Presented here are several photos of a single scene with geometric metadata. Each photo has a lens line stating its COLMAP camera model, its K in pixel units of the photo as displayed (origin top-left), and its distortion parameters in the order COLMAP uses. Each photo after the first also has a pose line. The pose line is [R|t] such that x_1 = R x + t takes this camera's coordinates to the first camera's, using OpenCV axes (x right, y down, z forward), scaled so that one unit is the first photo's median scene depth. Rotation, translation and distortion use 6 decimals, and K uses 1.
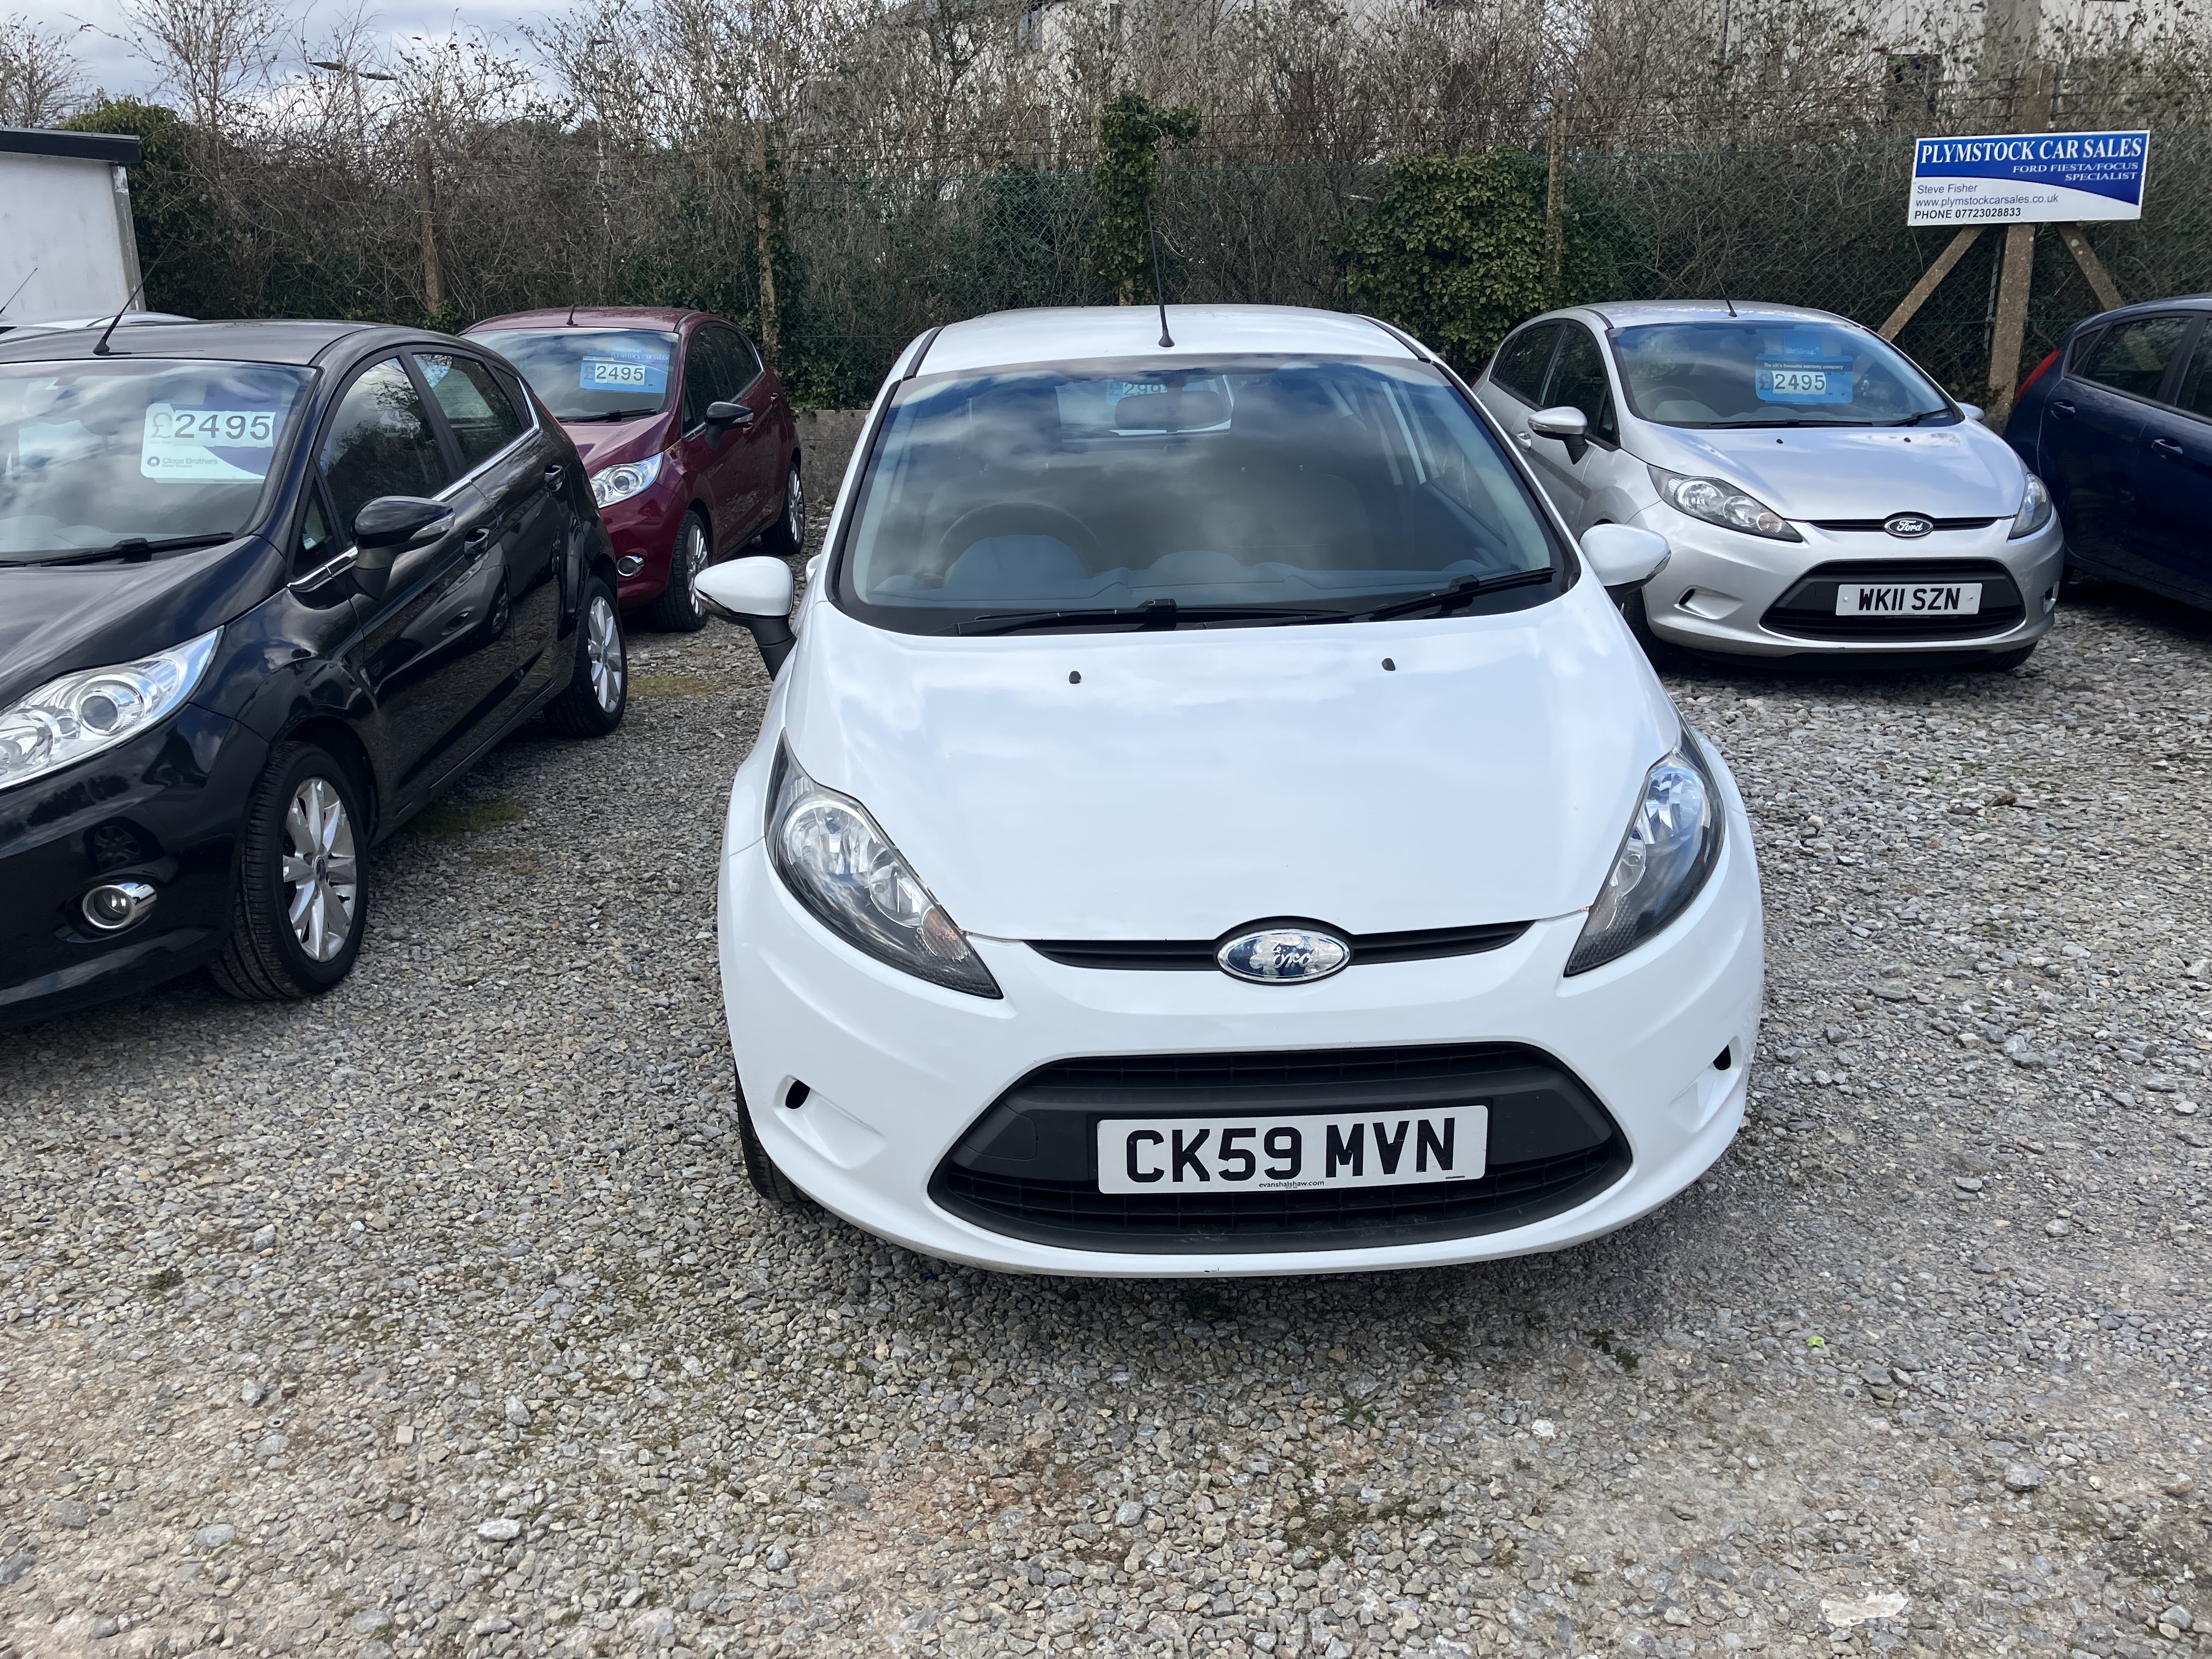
lens RADIAL K [[1776.0, 0, 1106.0], [0, 1776.0, 829.5], [0, 0, 1]] dist [0.019615, -0.004309]
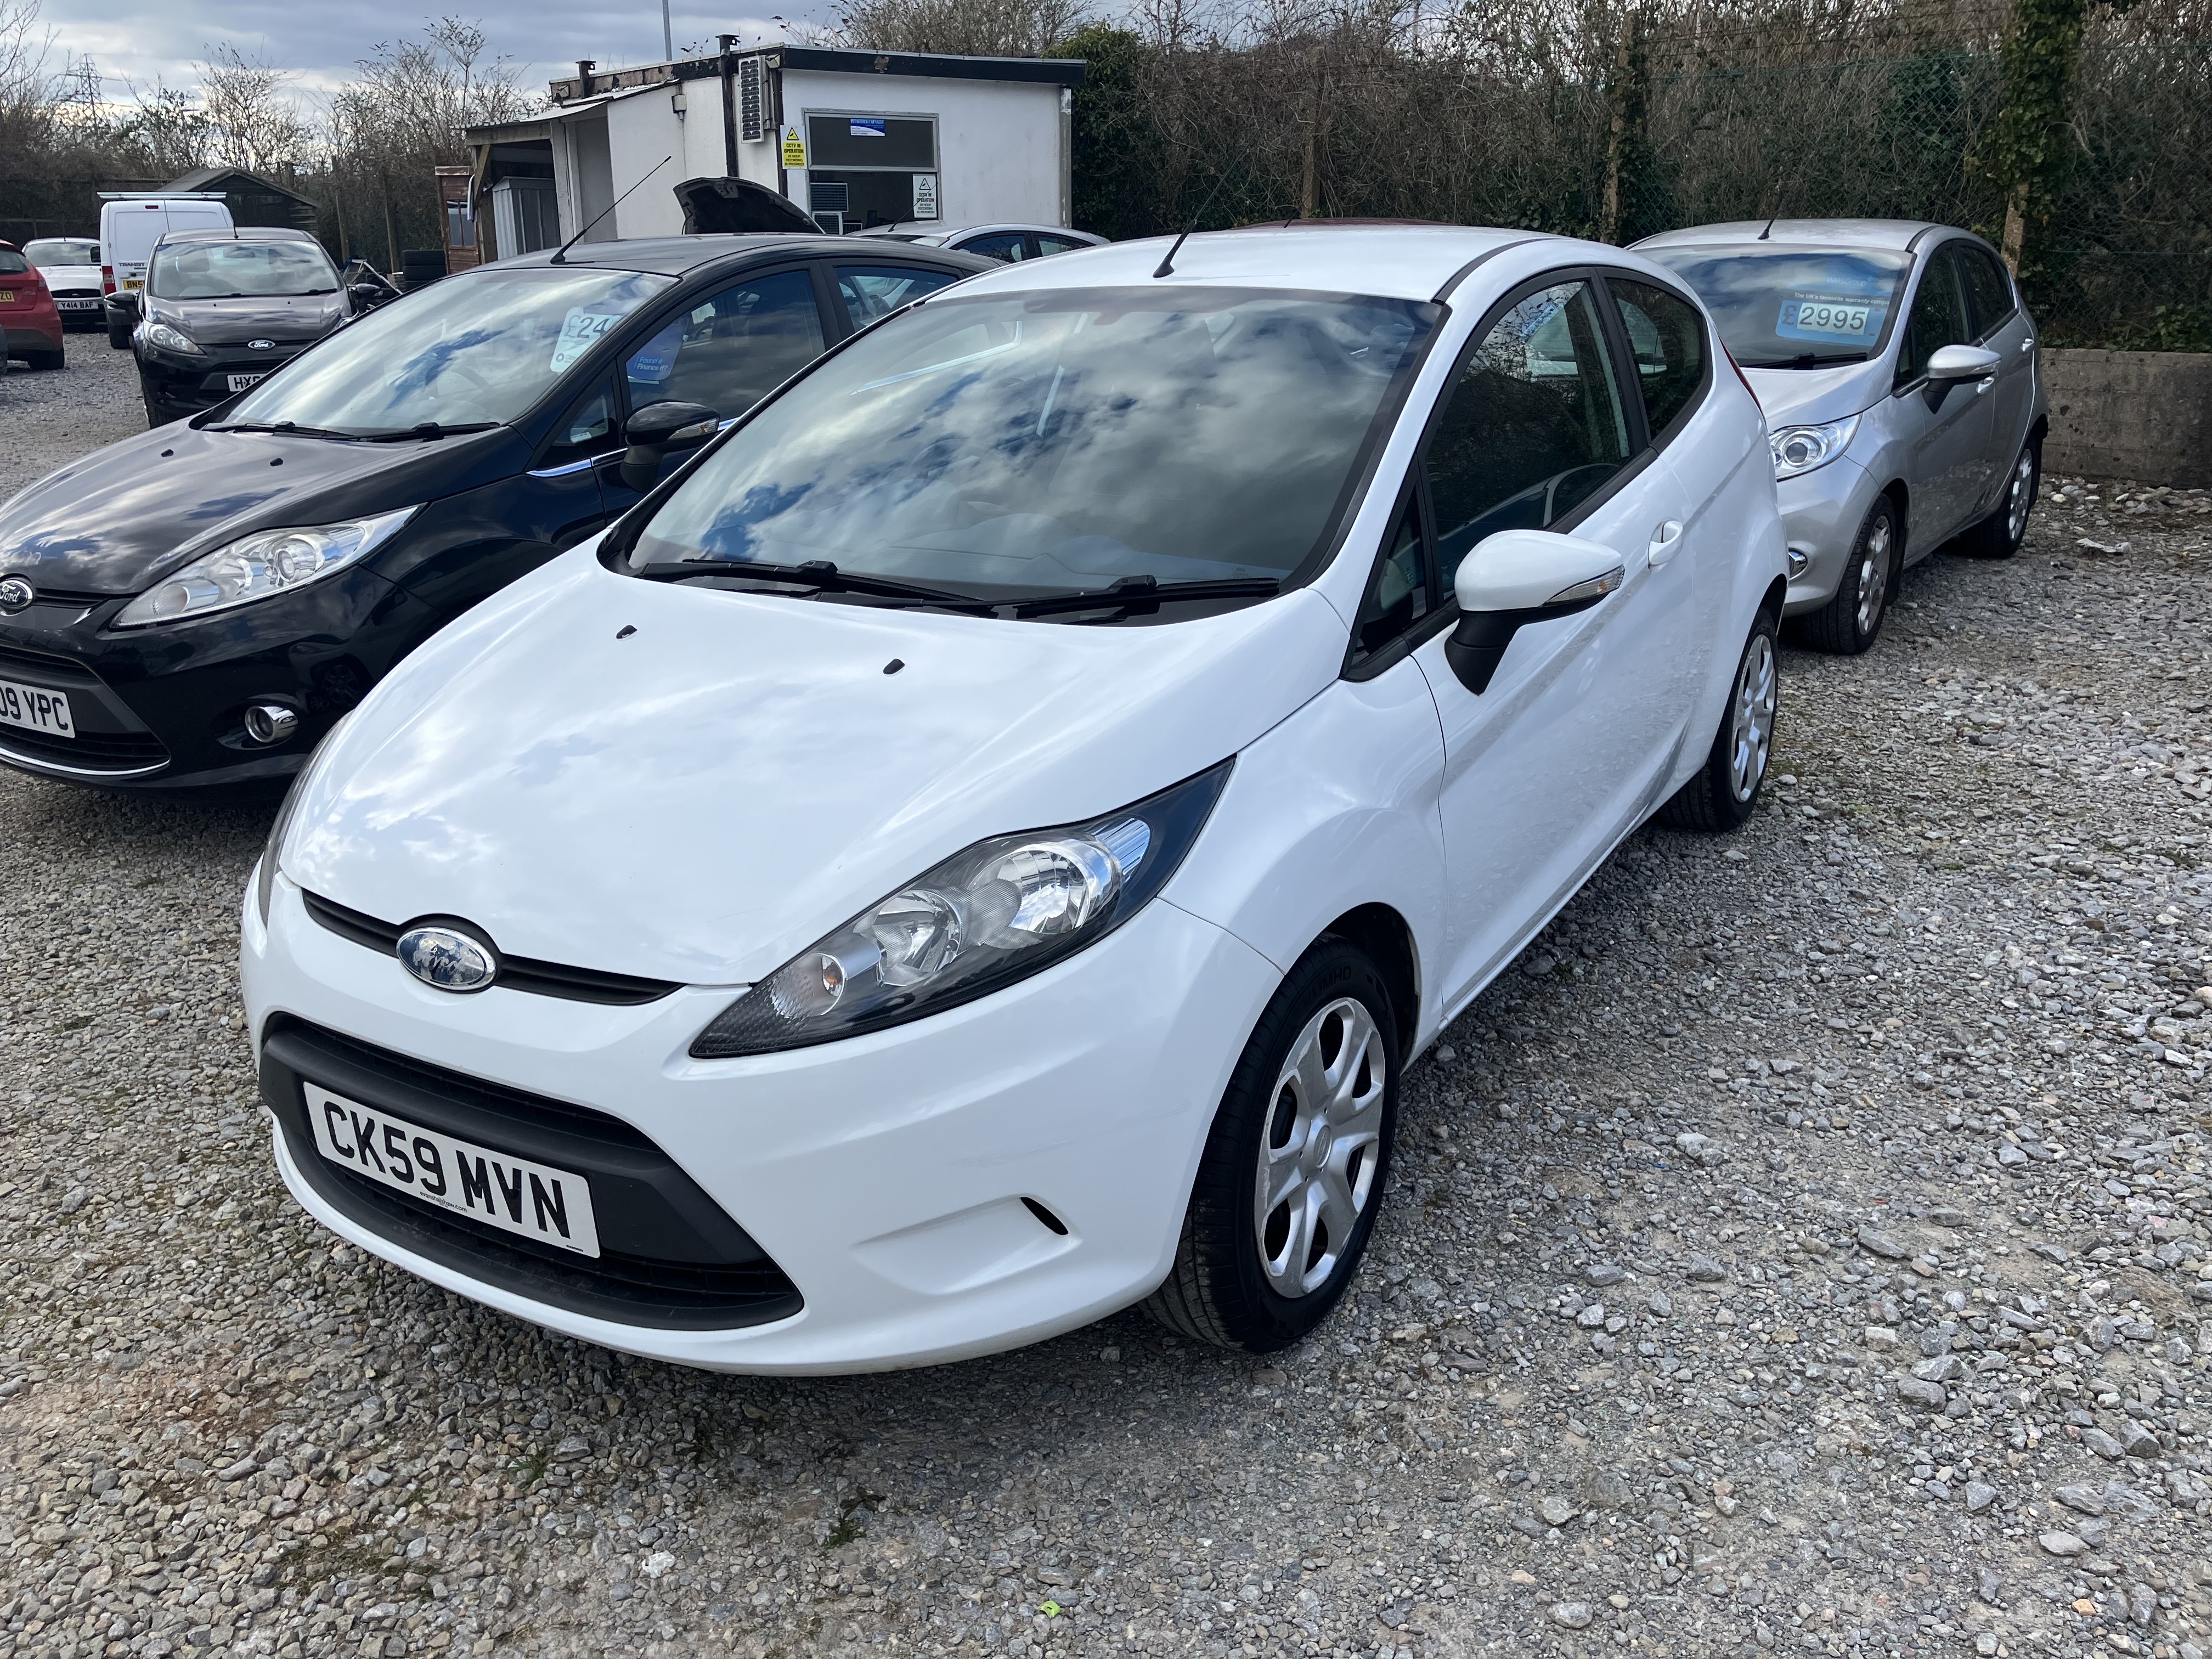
lens RADIAL K [[1801.0, 0, 1105.7], [0, 1801.0, 792.0], [0, 0, 1]] dist [0.042140, -0.002761]
pose [[0.836779, 0.174102, -0.519123, 0.729530], [-0.160967, 0.984425, 0.070689, -0.115358], [0.523345, 0.024410, 0.851771, 0.316319]]
